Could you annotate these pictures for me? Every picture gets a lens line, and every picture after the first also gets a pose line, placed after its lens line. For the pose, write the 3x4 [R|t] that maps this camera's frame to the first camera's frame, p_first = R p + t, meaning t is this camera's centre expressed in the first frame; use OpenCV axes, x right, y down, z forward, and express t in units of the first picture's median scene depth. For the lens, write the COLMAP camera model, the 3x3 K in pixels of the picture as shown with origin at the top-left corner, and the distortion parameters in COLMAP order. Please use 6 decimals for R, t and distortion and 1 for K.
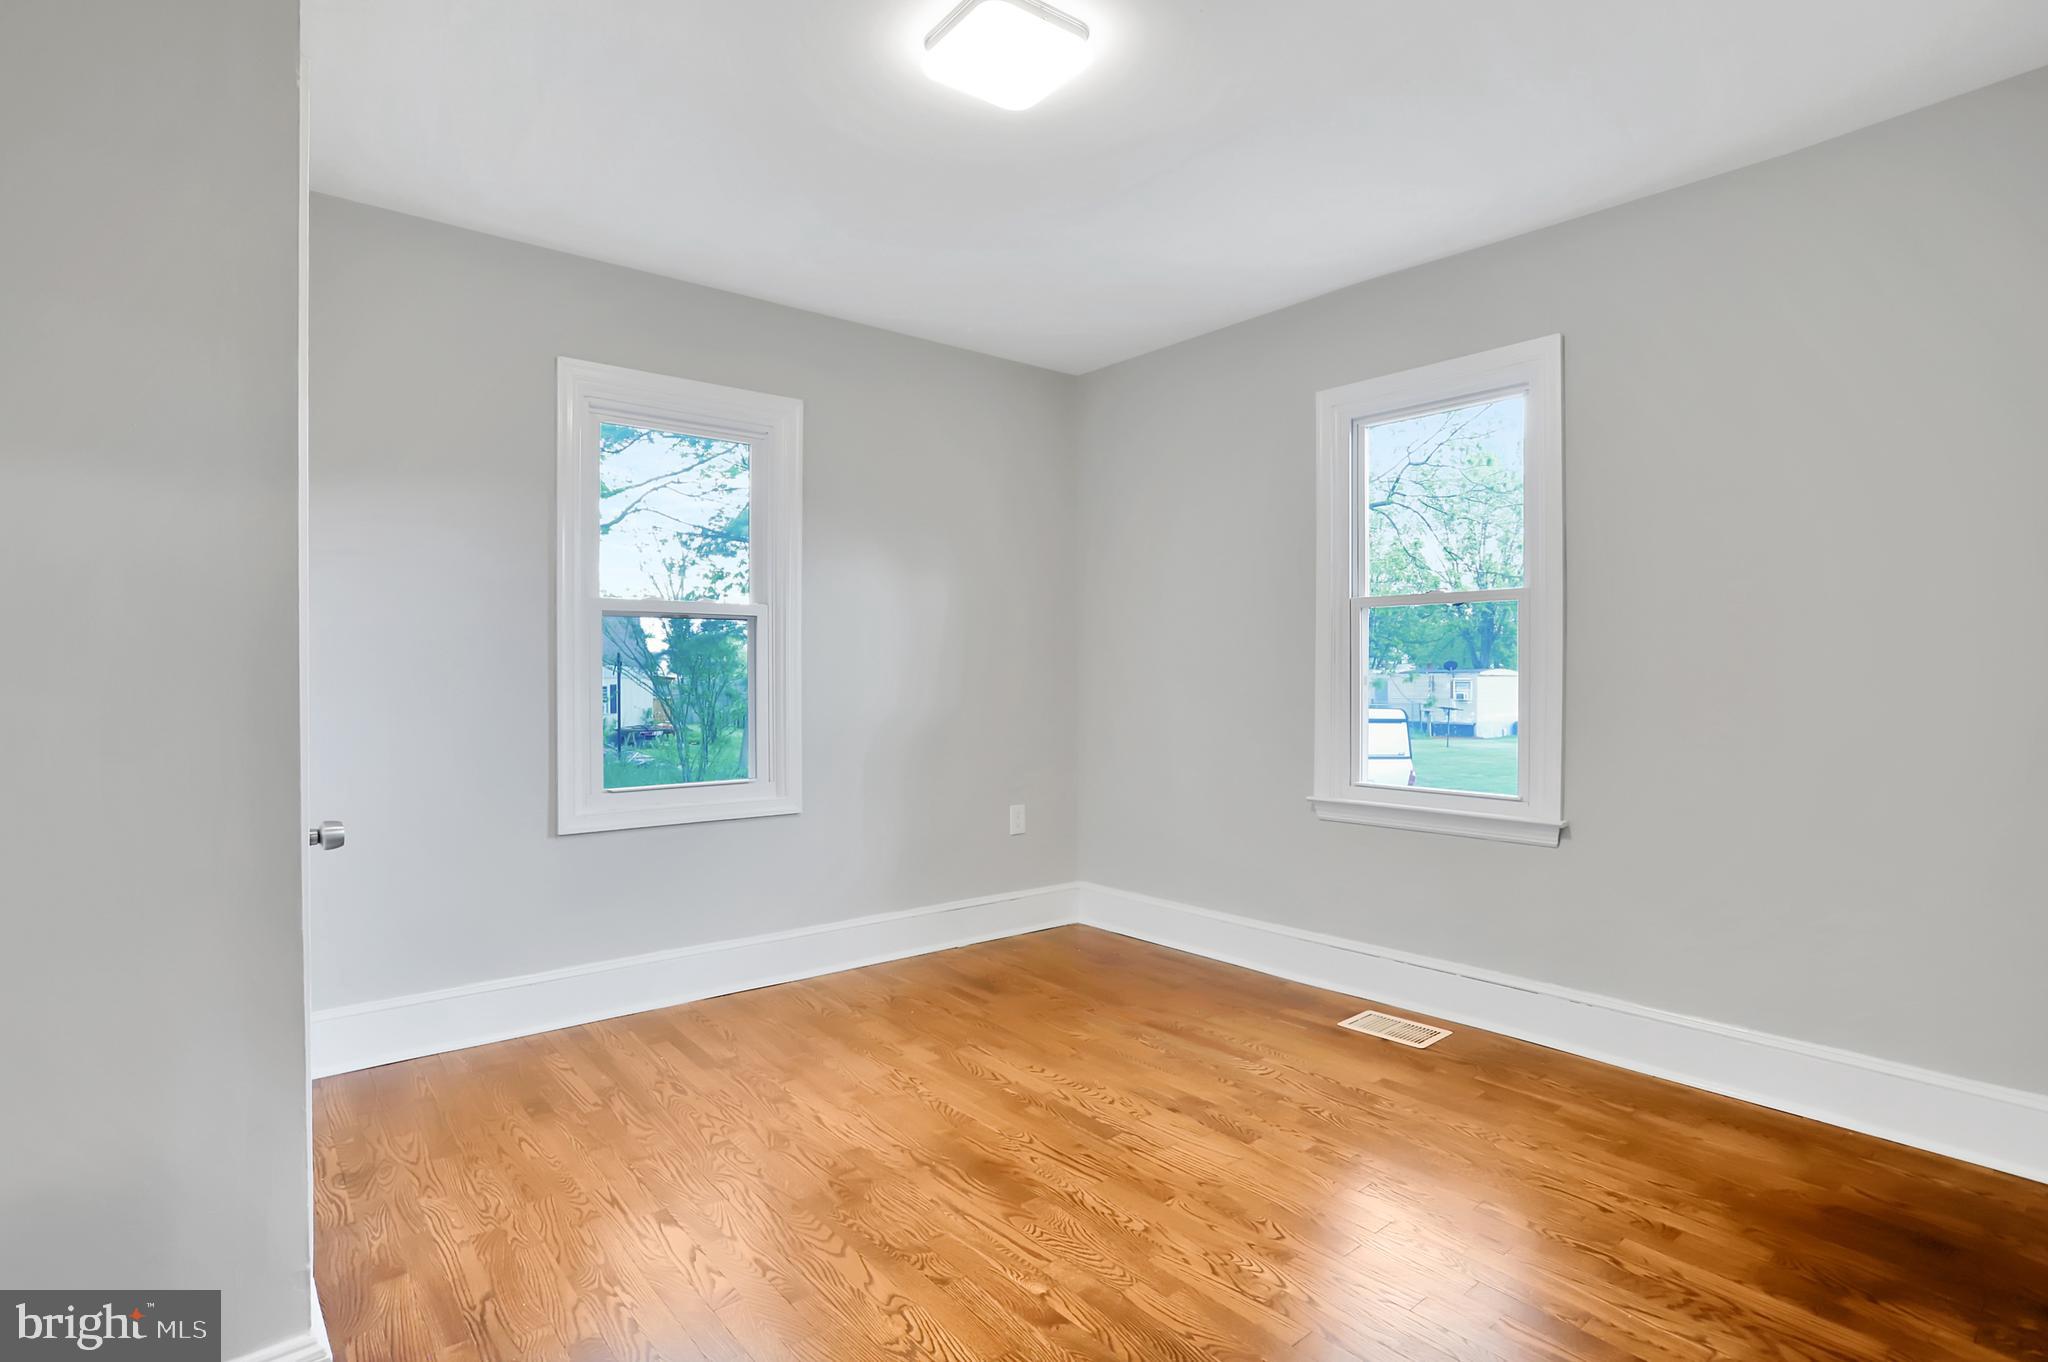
lens RADIAL K [[1017.5, 0, 1034.0], [0, 1017.5, 674.7], [0, 0, 1]] dist [-0.064460, 0.025604]
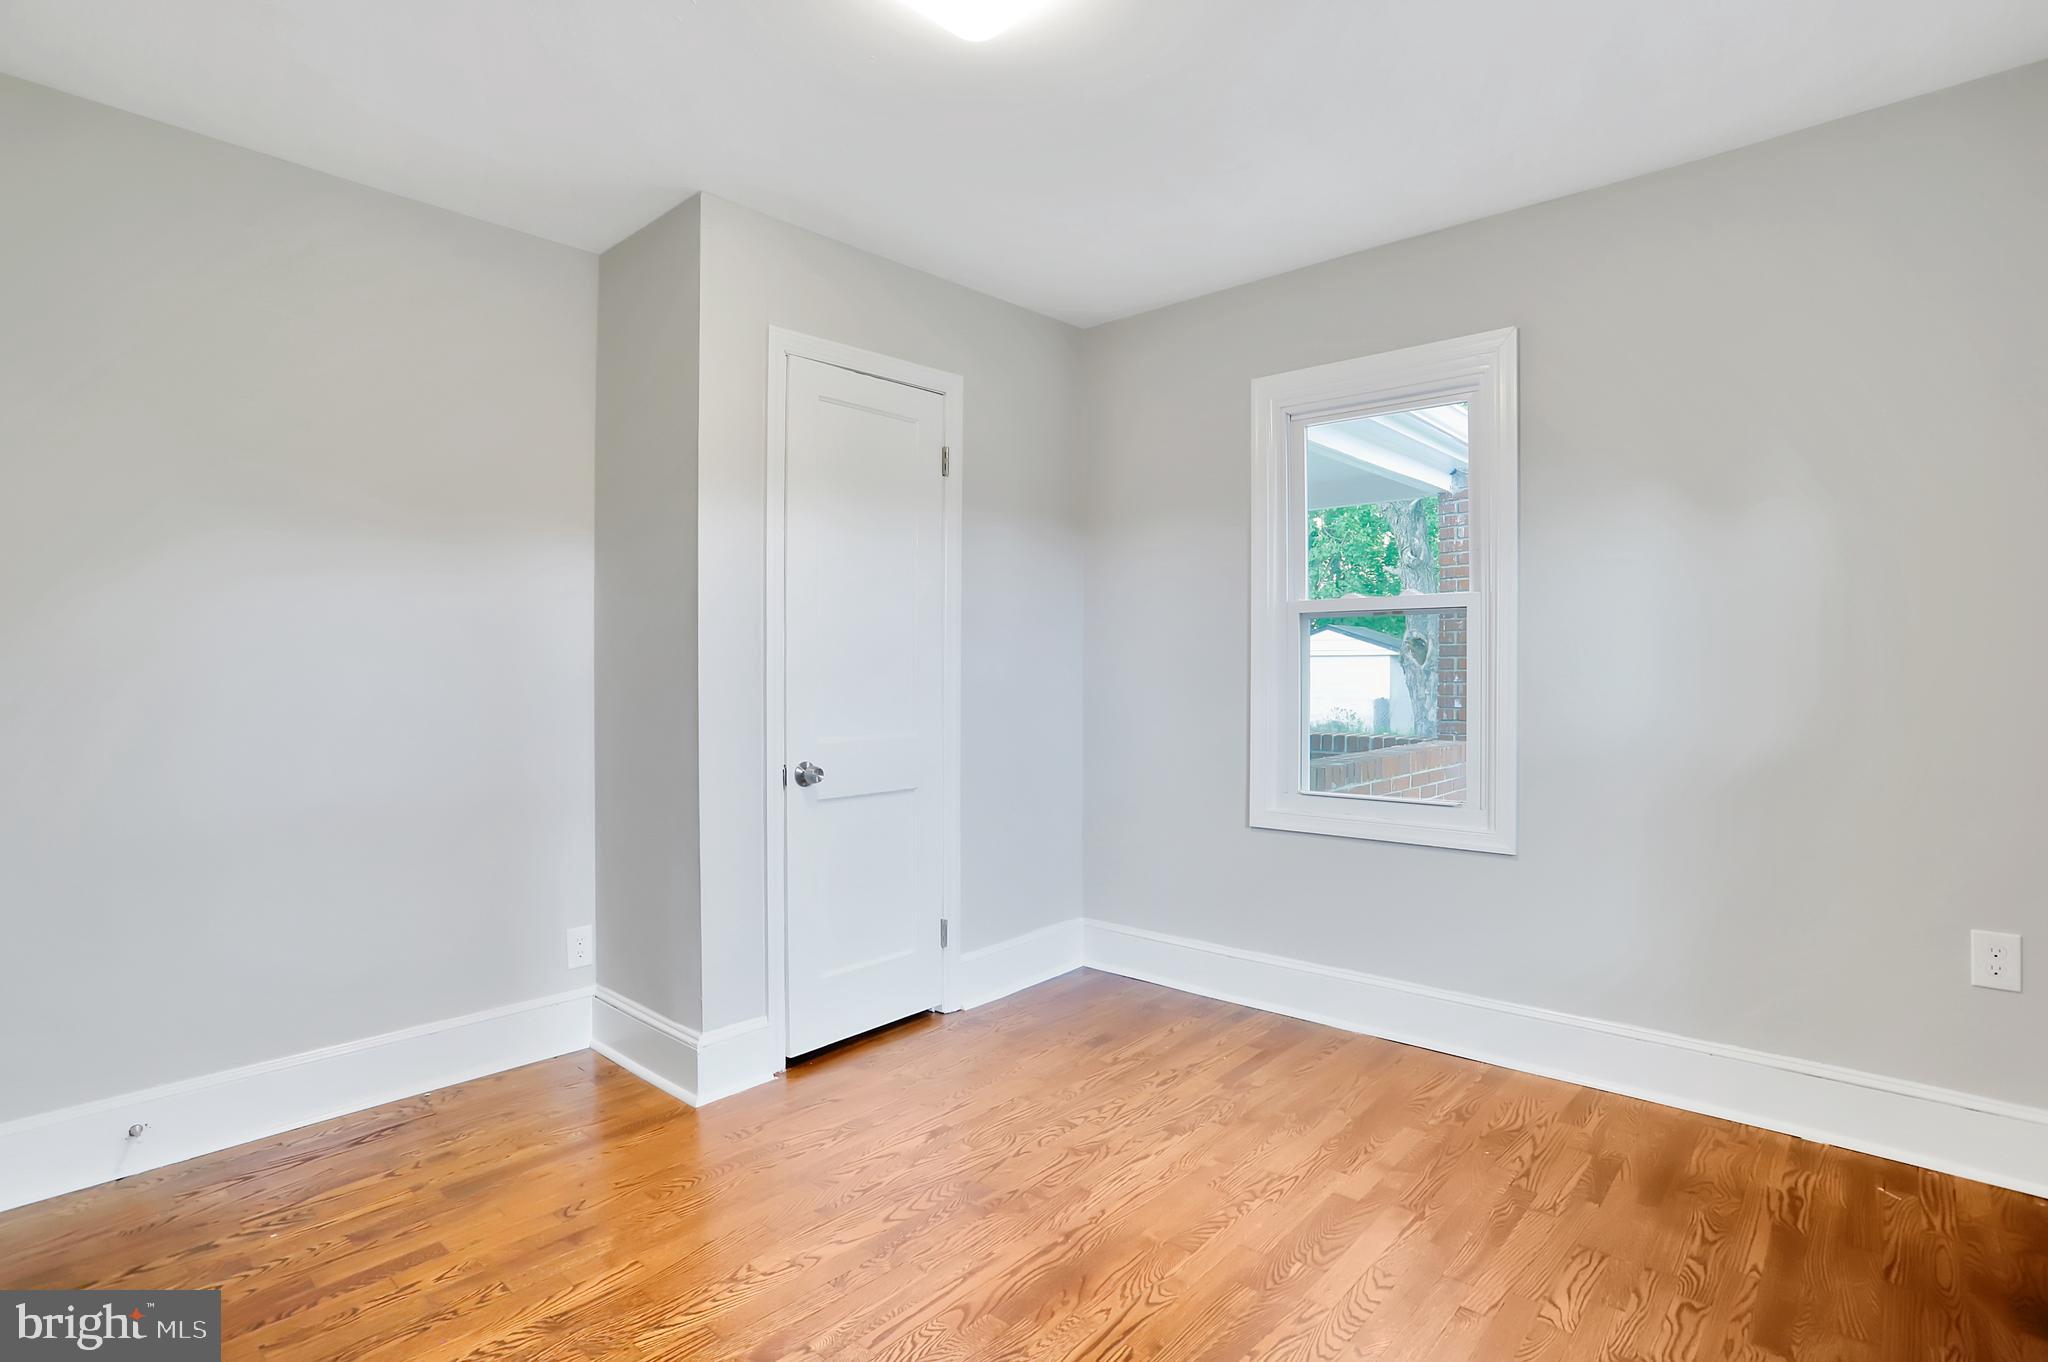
lens RADIAL K [[1005.4, 0, 1031.5], [0, 1005.4, 672.3], [0, 0, 1]] dist [-0.063155, 0.024793]
pose [[0.150649, 0.008292, -0.988553, 0.605272], [0.003245, 0.999955, 0.008883, -0.014310], [0.988582, -0.004546, 0.150615, 0.683692]]
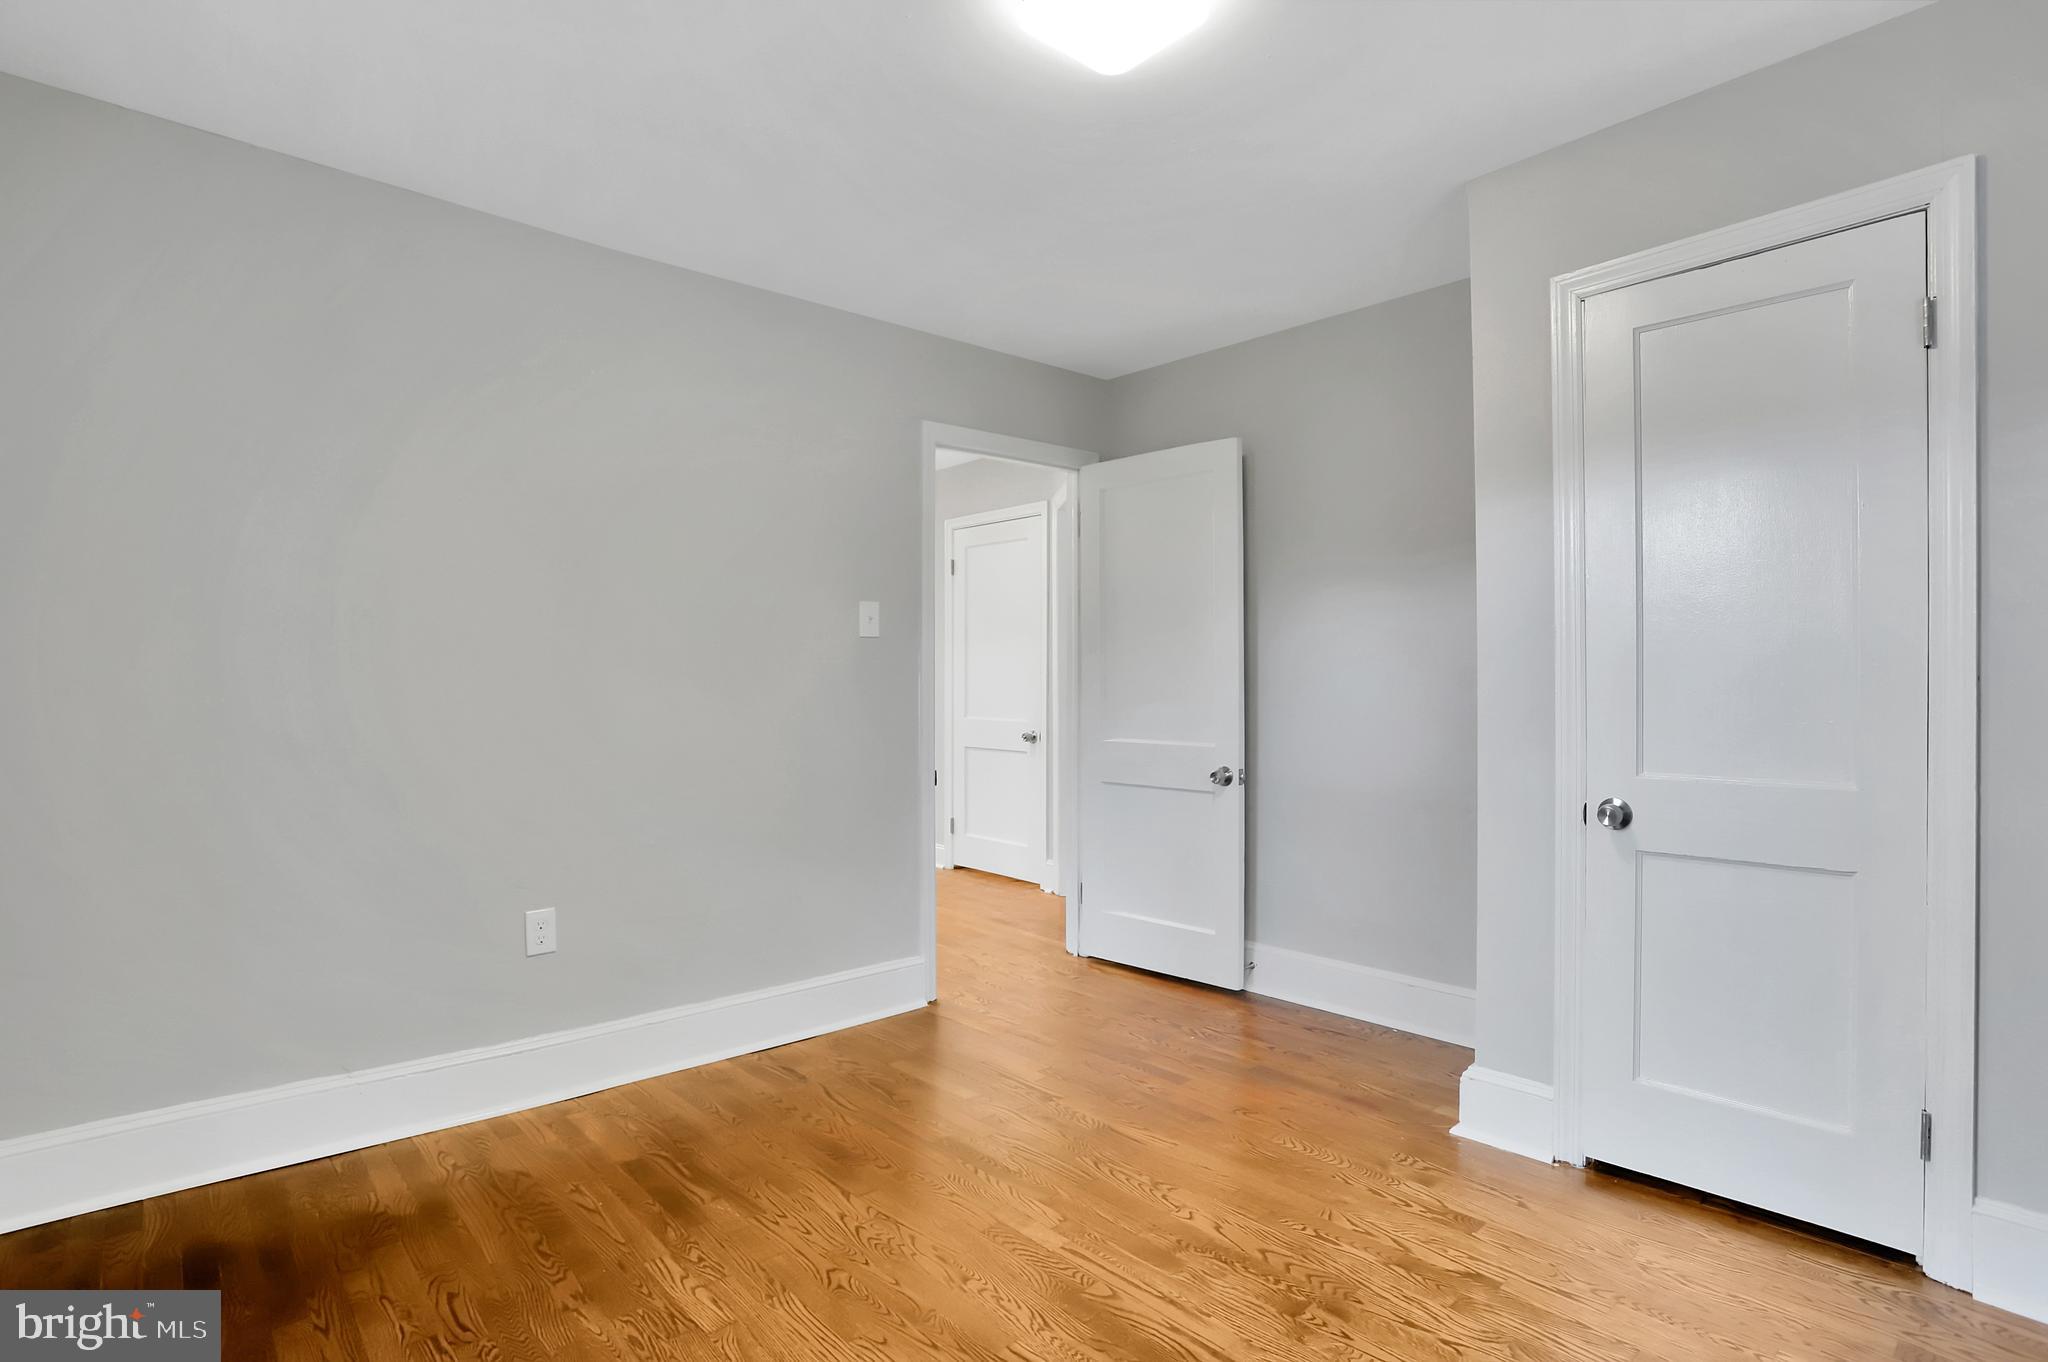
lens RADIAL K [[1012.4, 0, 1042.3], [0, 1012.4, 679.2], [0, 0, 1]] dist [-0.072416, 0.026312]
pose [[-0.998354, 0.005246, -0.057118, 0.063999], [0.005257, 0.999986, -0.000049, -0.013712], [0.057117, -0.000349, -0.998367, 1.388161]]
